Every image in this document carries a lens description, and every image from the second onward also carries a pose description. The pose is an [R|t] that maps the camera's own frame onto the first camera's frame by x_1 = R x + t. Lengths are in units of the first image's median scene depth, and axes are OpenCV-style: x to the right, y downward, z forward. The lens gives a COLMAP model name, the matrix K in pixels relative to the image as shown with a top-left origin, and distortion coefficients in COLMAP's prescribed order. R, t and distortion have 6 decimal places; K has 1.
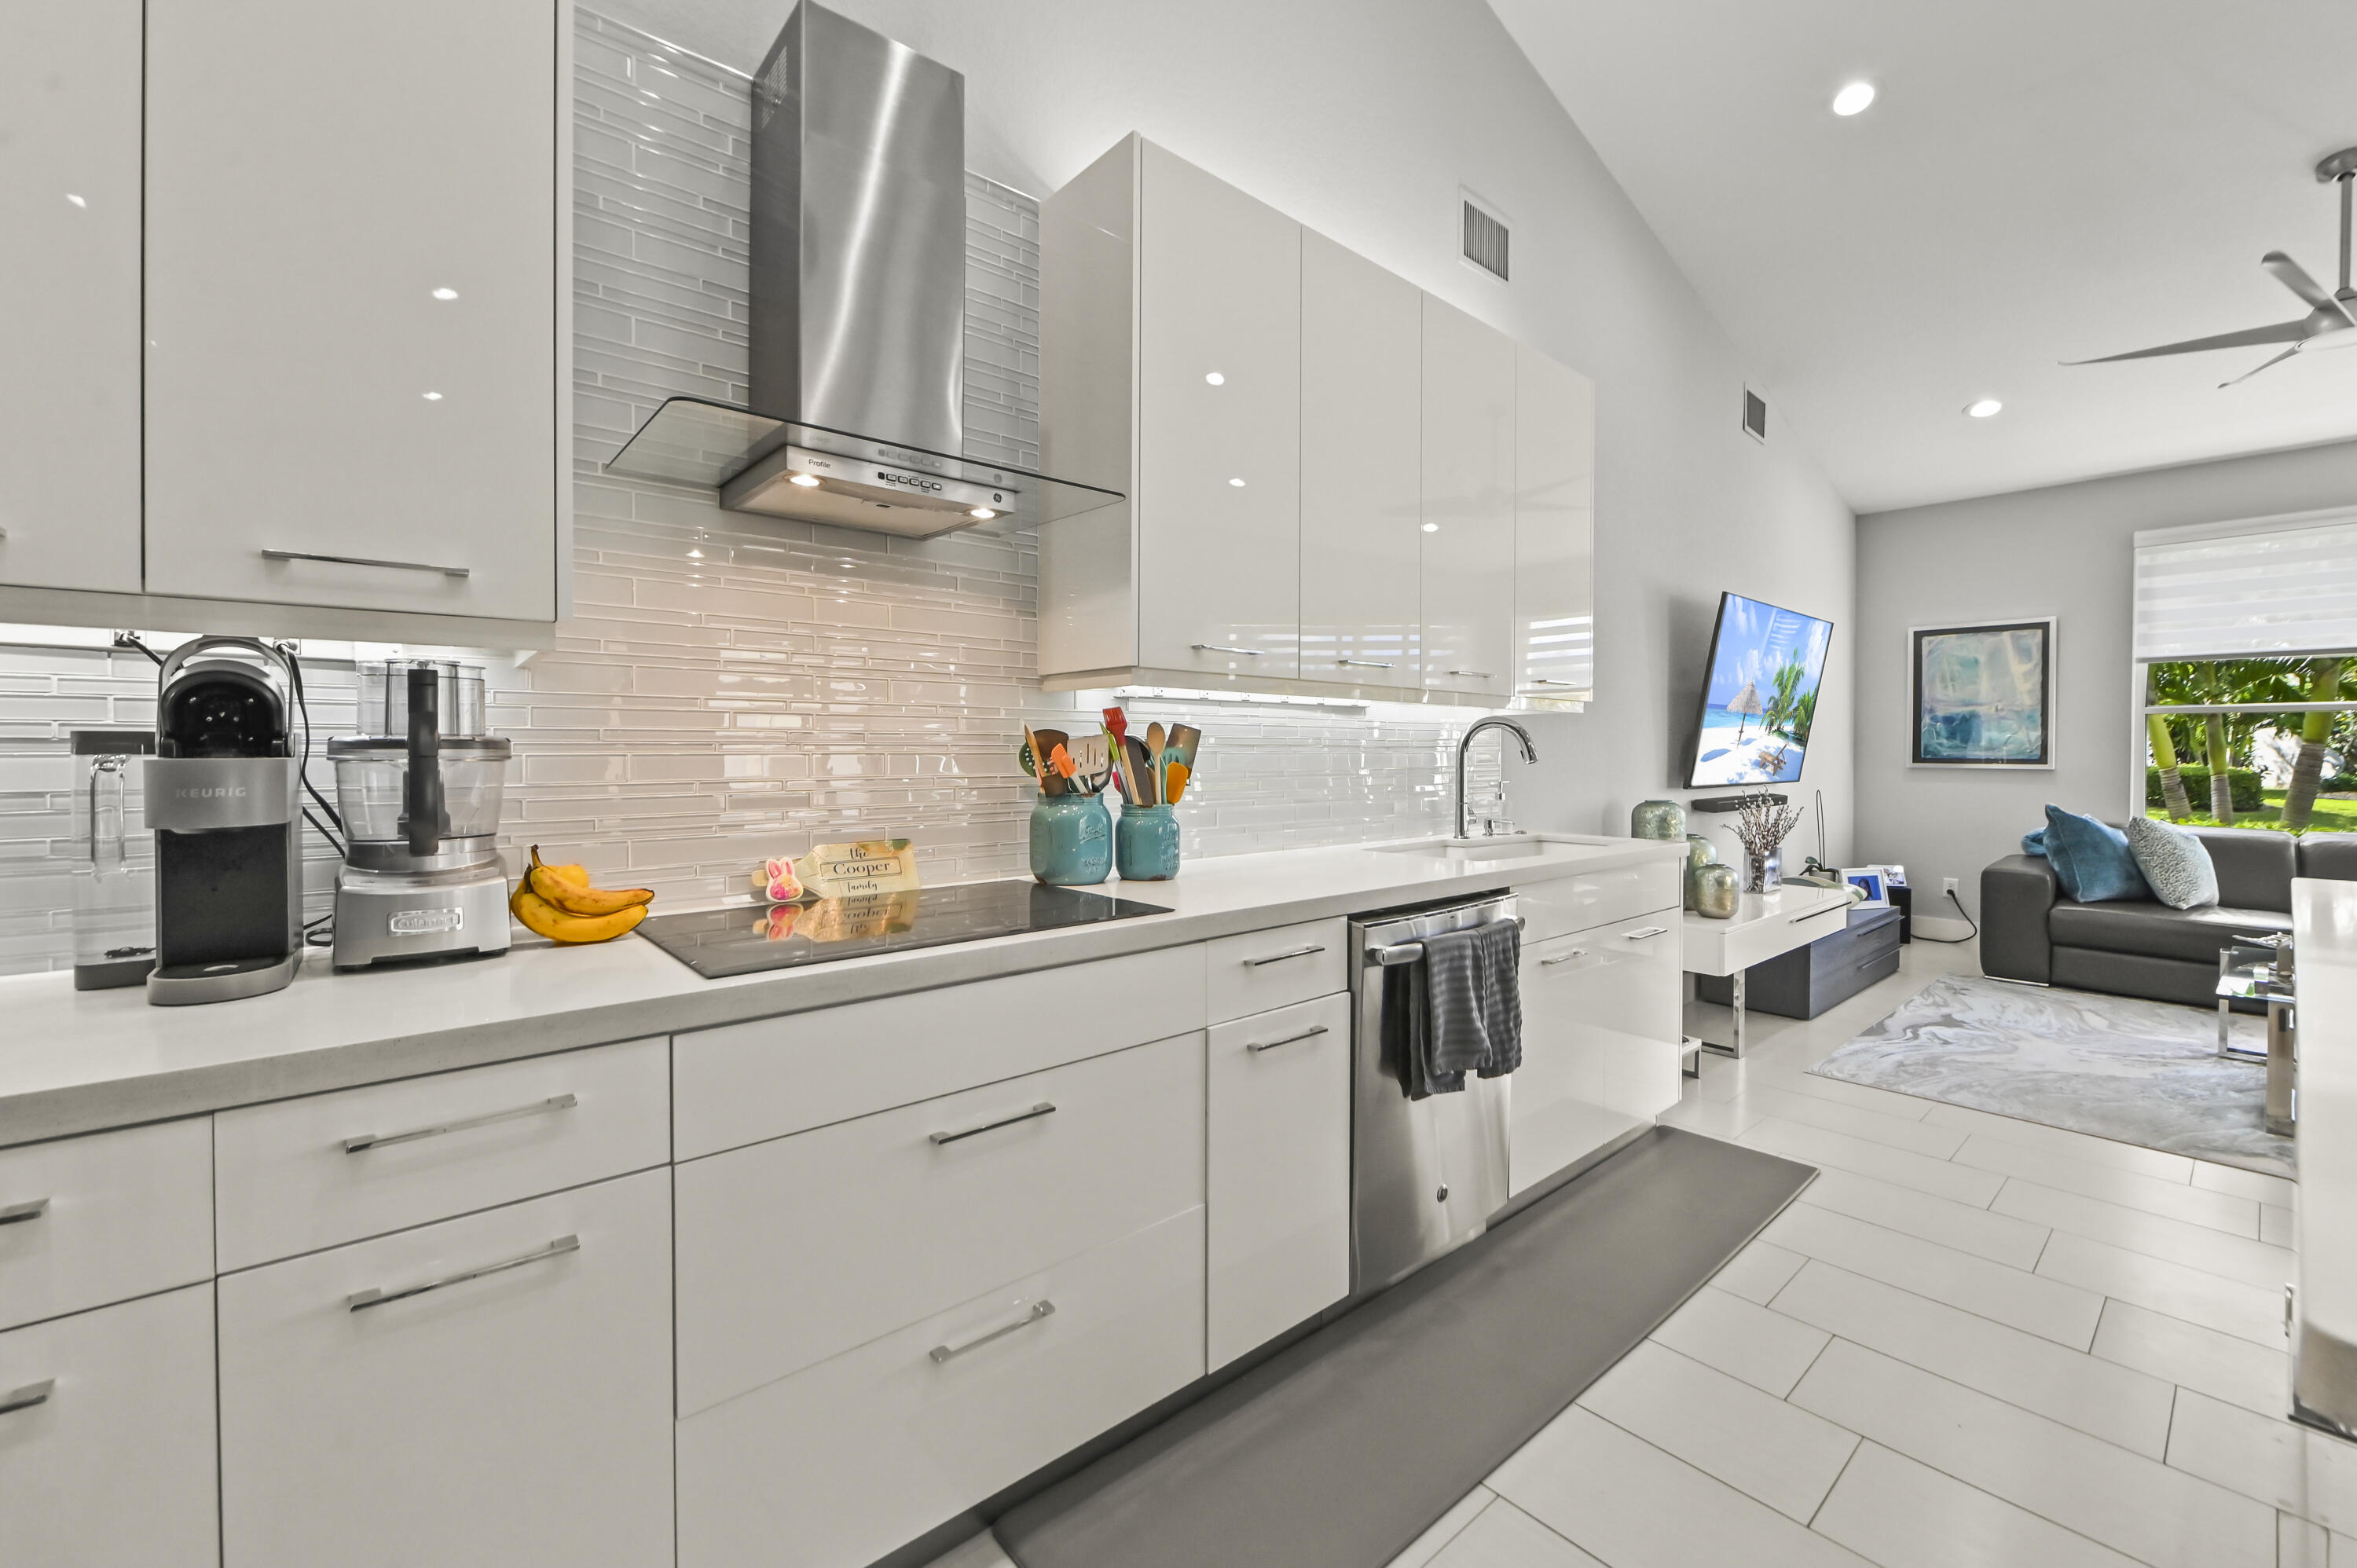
lens RADIAL K [[950.9, 0, 1181.0], [0, 950.9, 756.6], [0, 0, 1]] dist [-0.006826, -0.000569]
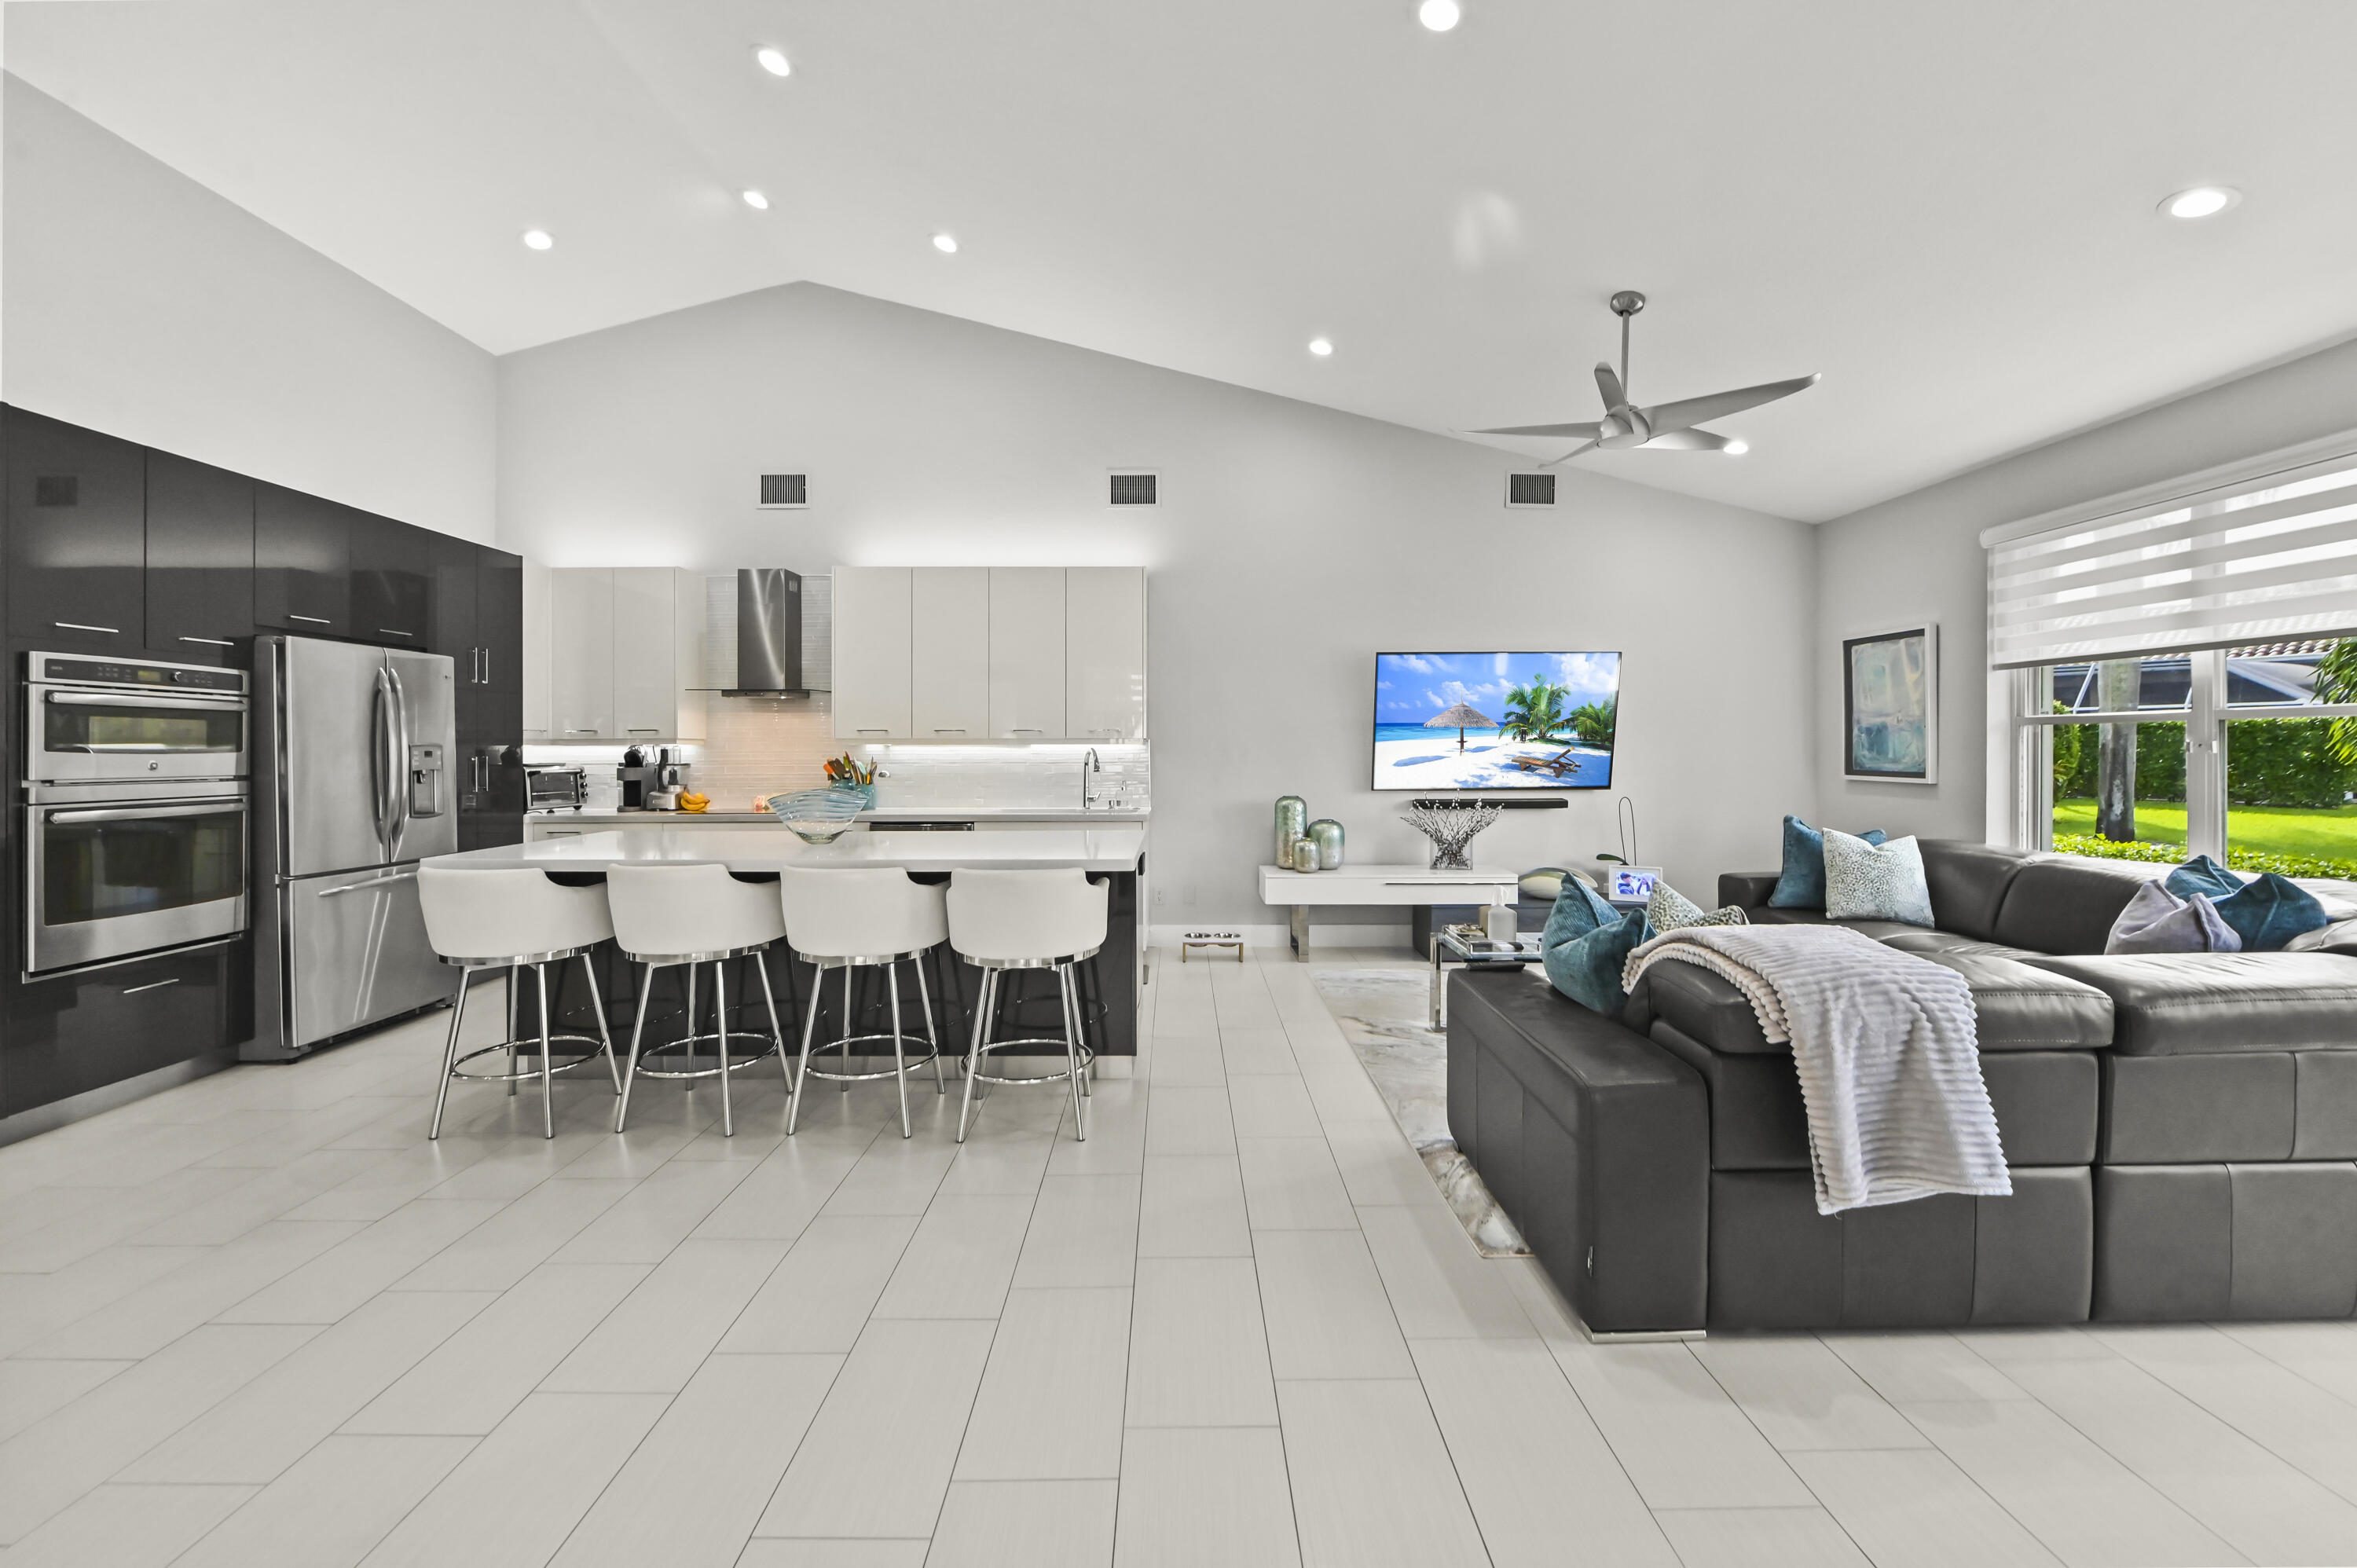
lens RADIAL K [[950.9, 0, 1185.3], [0, 950.9, 751.8], [0, 0, 1]] dist [-0.006826, -0.000569]
pose [[0.759934, -0.002129, -0.649997, 1.164339], [-0.000487, 0.999992, -0.003844, -0.016937], [0.650000, 0.003237, 0.759927, -0.248230]]
